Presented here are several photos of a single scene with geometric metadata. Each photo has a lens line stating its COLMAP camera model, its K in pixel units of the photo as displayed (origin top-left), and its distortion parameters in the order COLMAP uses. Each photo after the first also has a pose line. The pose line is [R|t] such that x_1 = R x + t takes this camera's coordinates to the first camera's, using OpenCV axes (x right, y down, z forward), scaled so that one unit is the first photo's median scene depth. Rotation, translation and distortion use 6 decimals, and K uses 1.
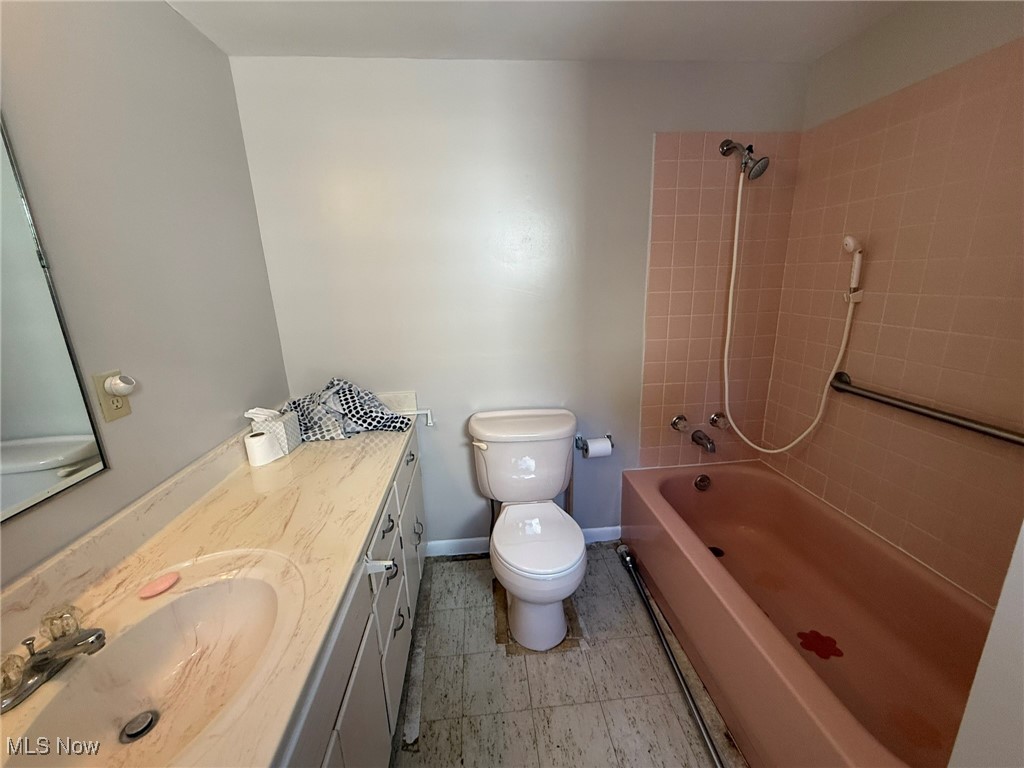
lens RADIAL K [[409.5, 0, 510.6], [0, 409.5, 383.2], [0, 0, 1]] dist [0.000252, 0.000336]
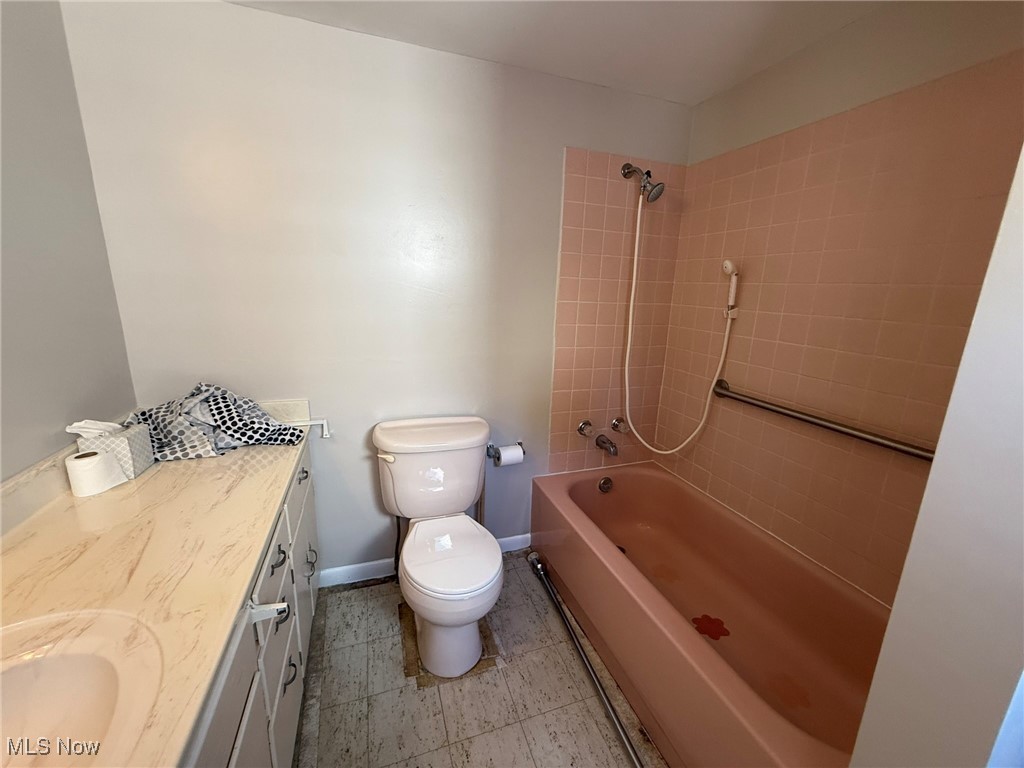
lens RADIAL K [[409.5, 0, 510.6], [0, 409.5, 383.2], [0, 0, 1]] dist [0.000252, 0.000336]
pose [[0.968200, 0.004973, 0.250129, -0.038708], [0.000958, 0.999721, -0.023584, 0.009055], [-0.250177, 0.023074, 0.967925, 0.051922]]
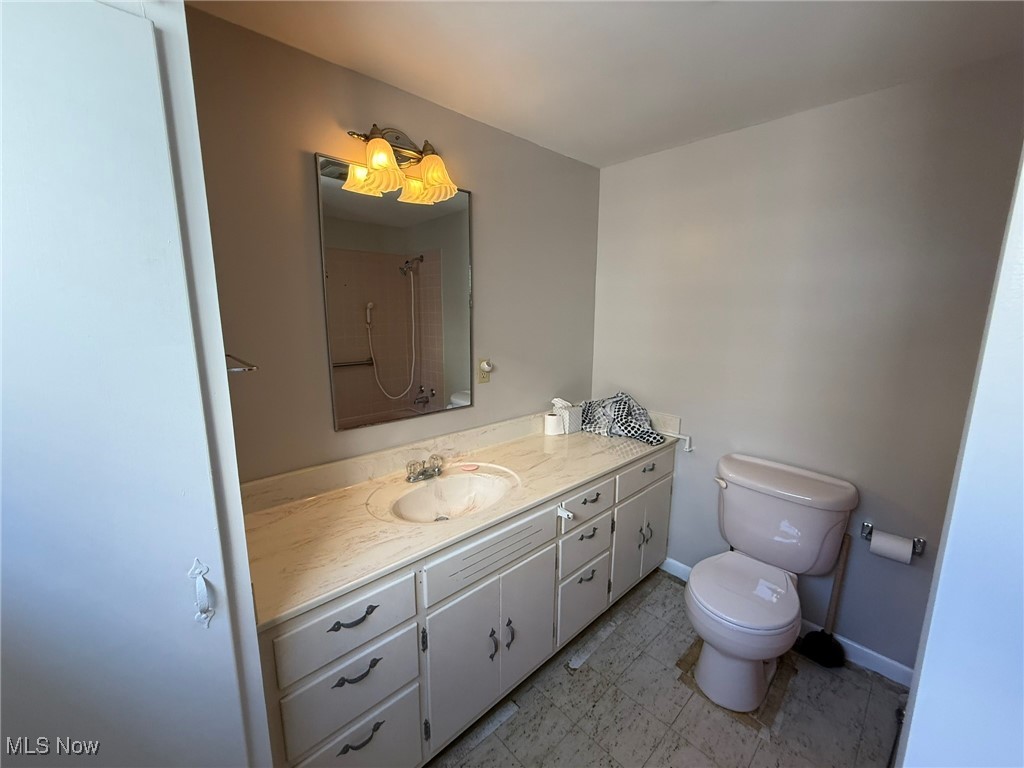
lens RADIAL K [[409.5, 0, 510.6], [0, 409.5, 383.2], [0, 0, 1]] dist [0.000252, 0.000336]
pose [[0.617936, 0.174622, -0.766592, 0.371698], [-0.225759, 0.973372, 0.039744, -0.011896], [0.753119, 0.148506, 0.640904, -0.092857]]
